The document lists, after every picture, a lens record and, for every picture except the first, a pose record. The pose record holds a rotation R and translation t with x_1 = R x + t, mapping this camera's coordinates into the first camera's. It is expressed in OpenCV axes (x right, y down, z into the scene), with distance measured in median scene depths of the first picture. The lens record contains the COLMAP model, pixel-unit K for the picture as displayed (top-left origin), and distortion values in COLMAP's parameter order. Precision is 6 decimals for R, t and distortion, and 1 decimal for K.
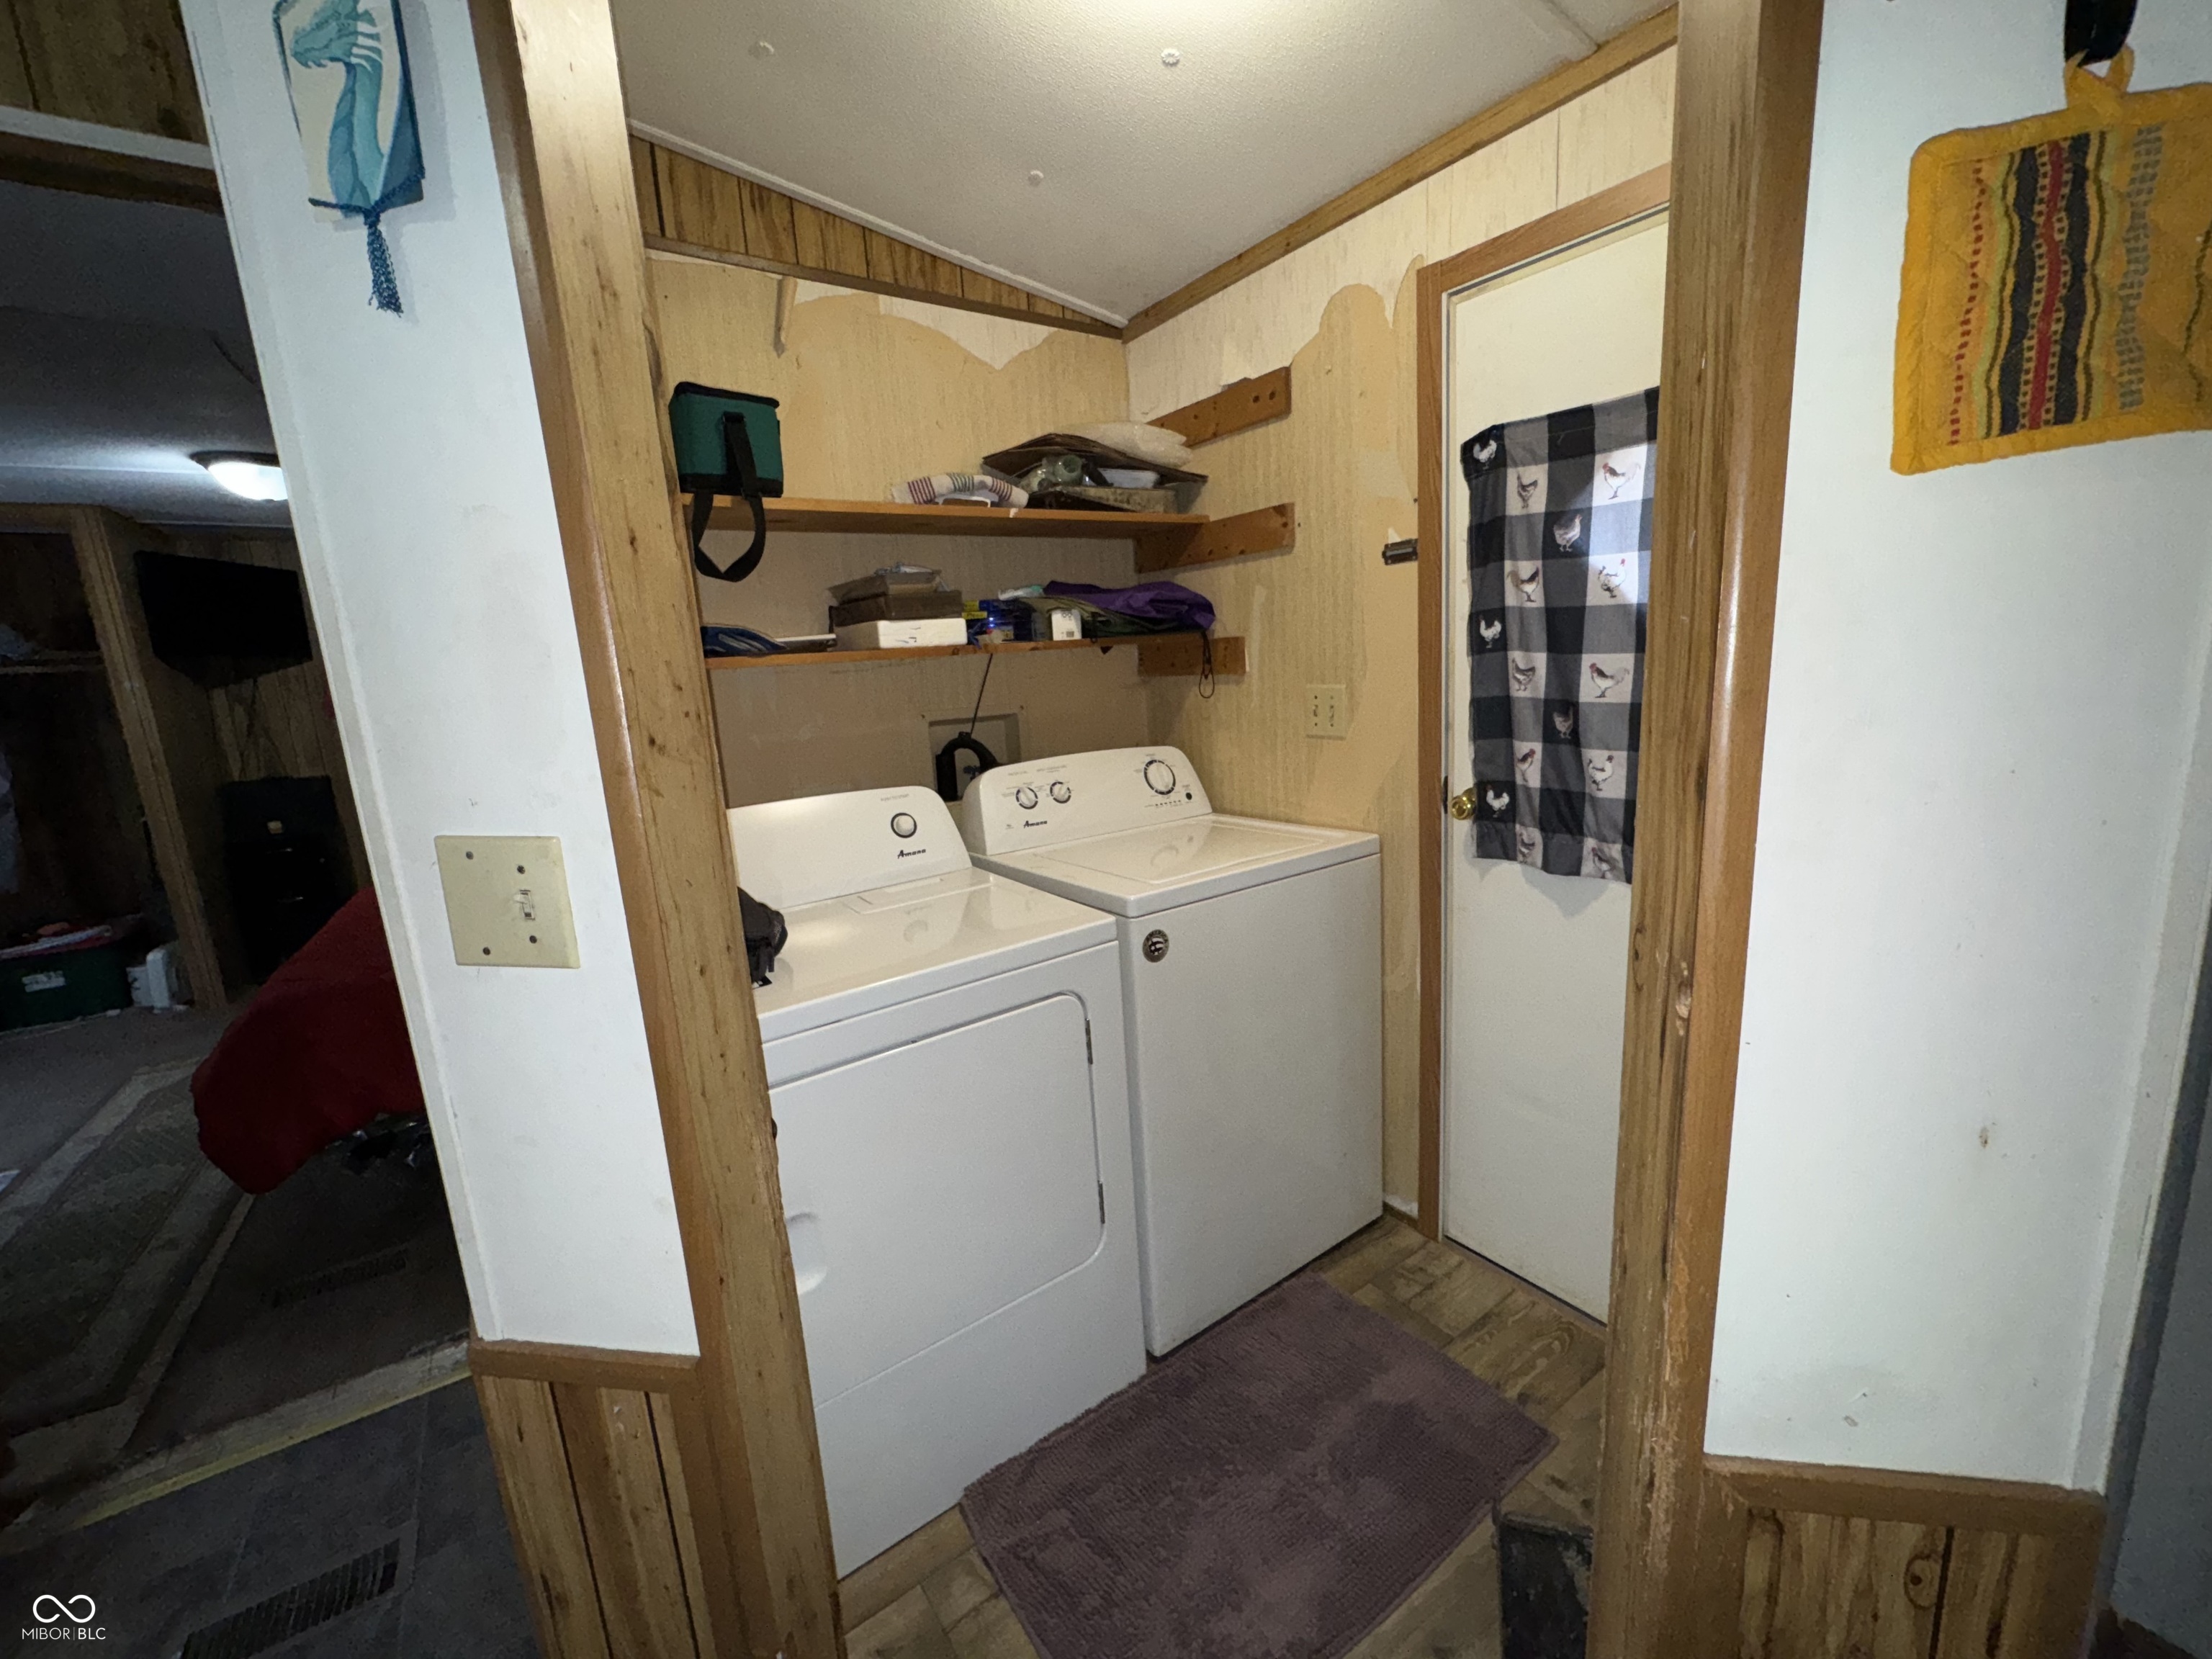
lens RADIAL K [[879.3, 0, 1105.2], [0, 879.3, 828.3], [0, 0, 1]] dist [-0.003501, -0.000513]
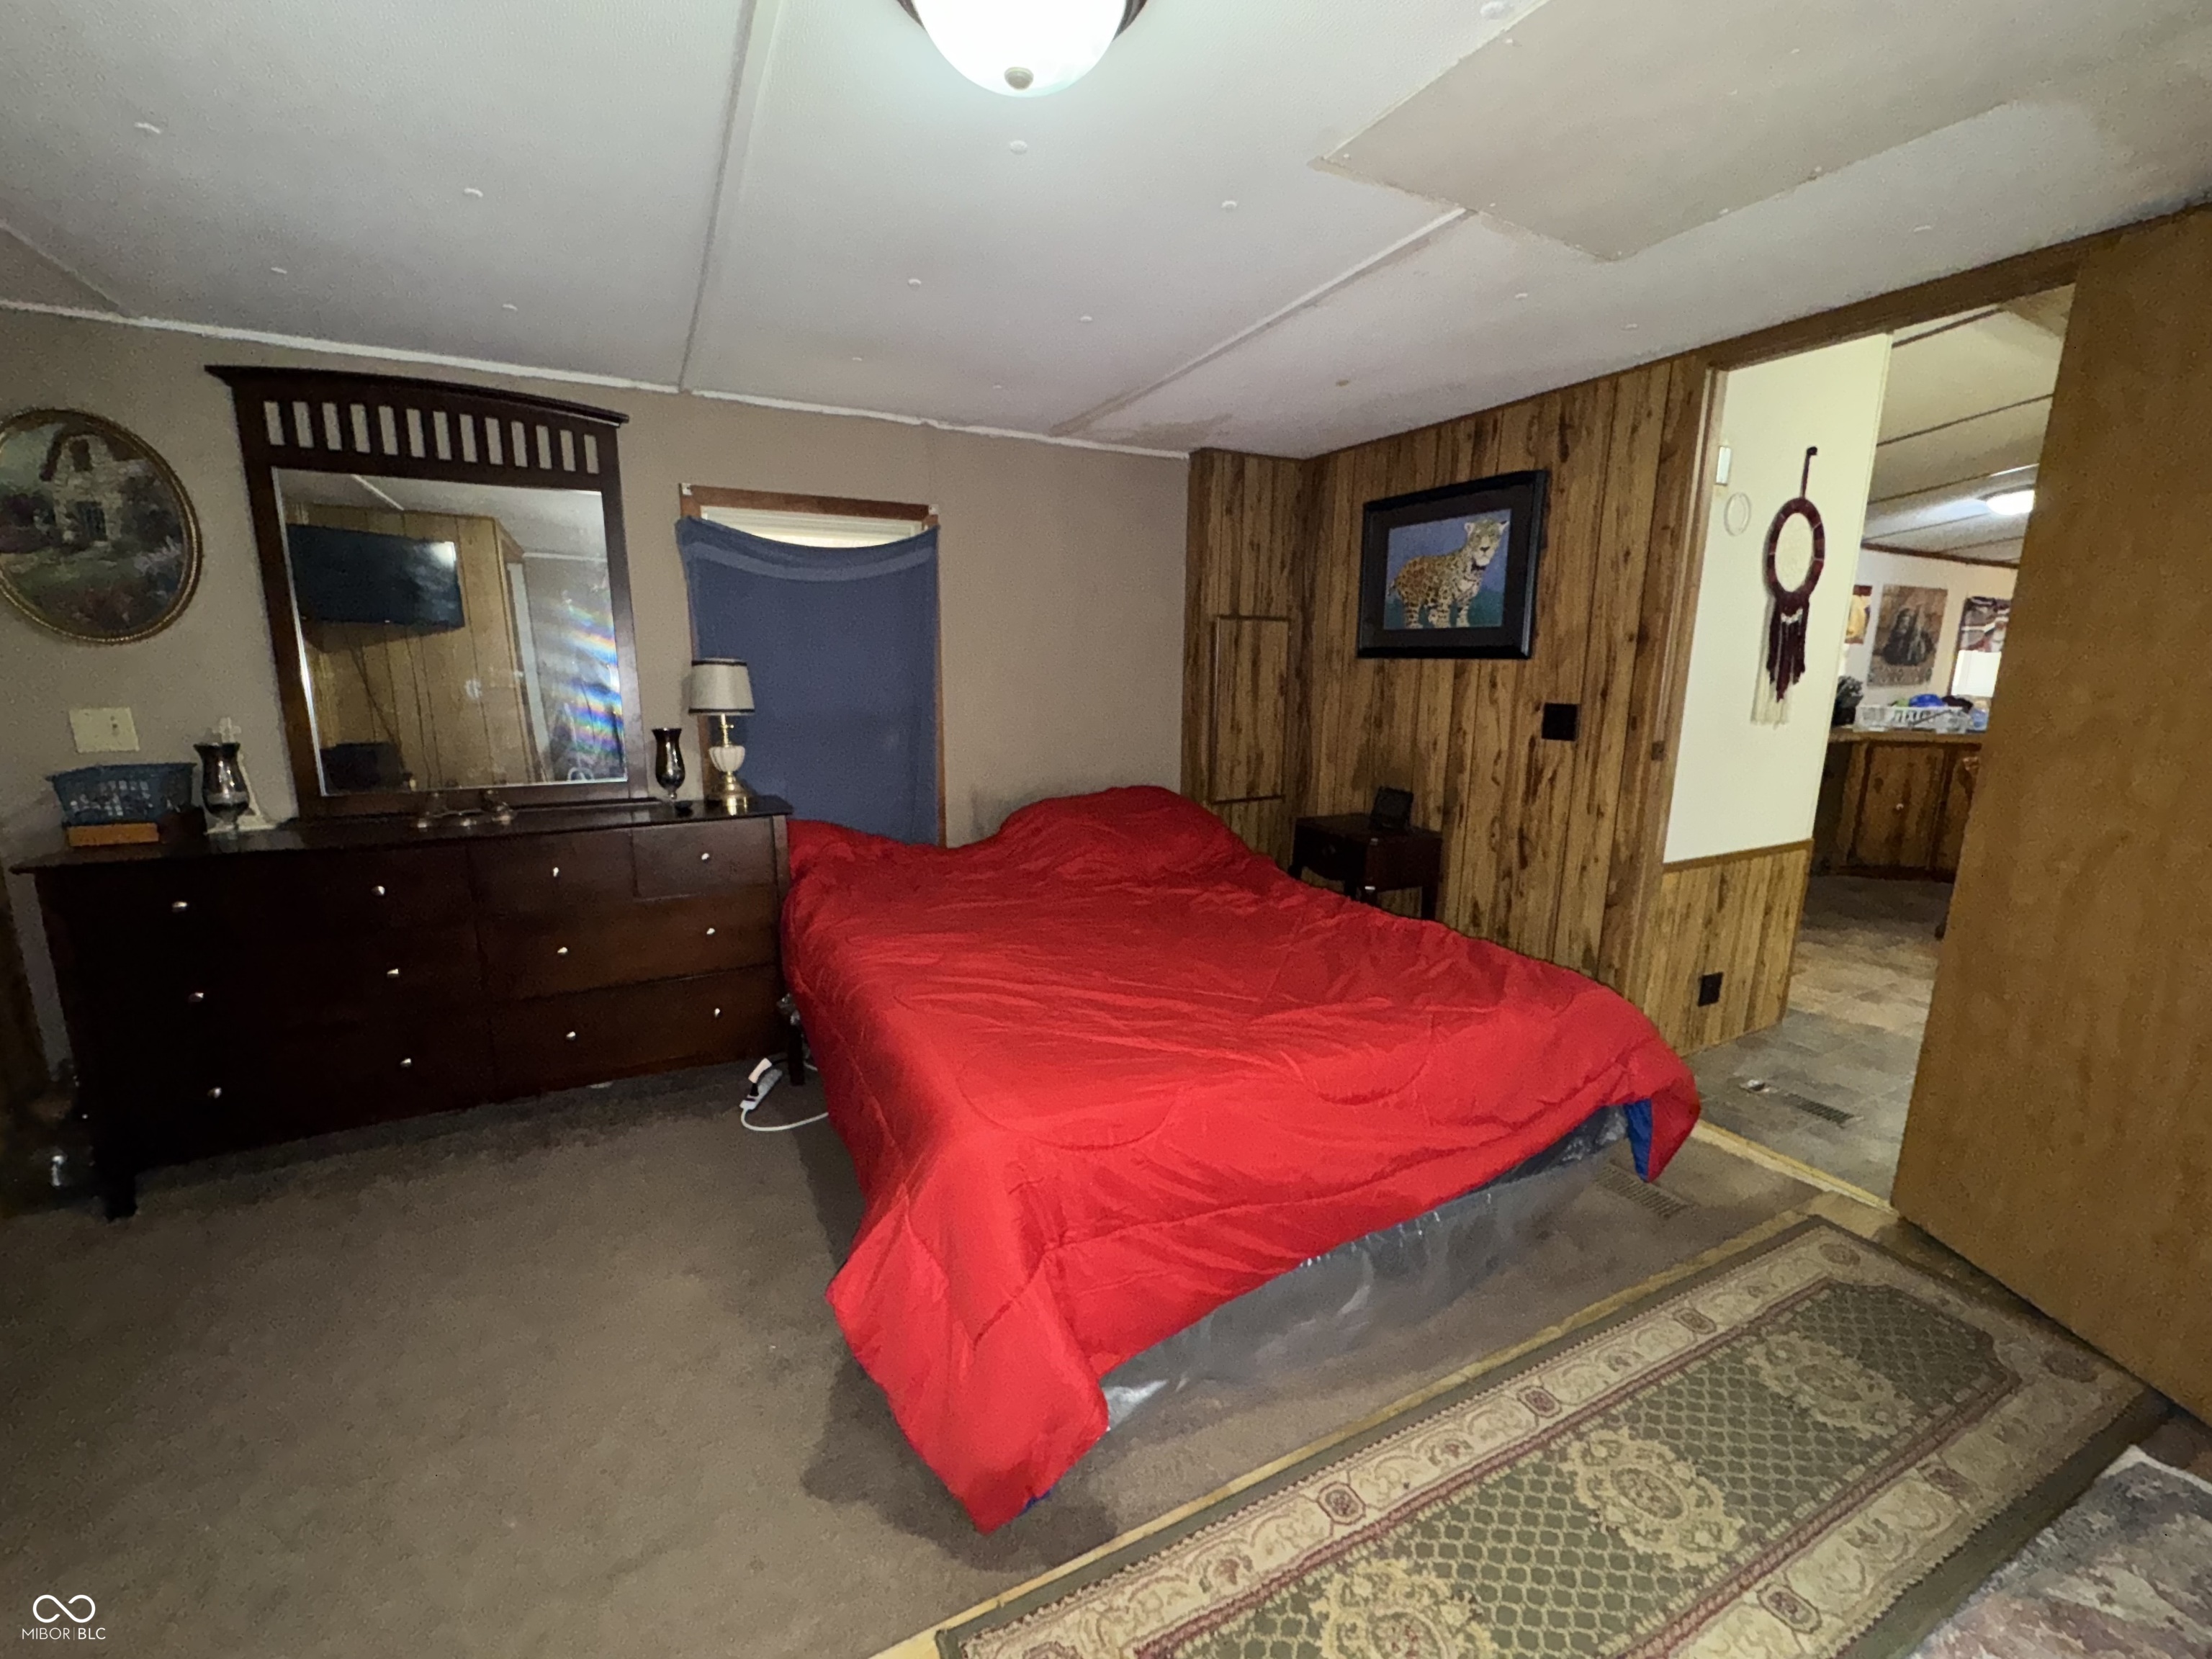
lens RADIAL K [[879.3, 0, 1106.5], [0, 879.3, 825.3], [0, 0, 1]] dist [-0.003501, -0.000513]
pose [[0.118832, -0.125282, 0.984979, -1.033414], [0.170292, 0.979881, 0.104089, -0.086677], [-0.978202, 0.155365, 0.137775, 0.741302]]
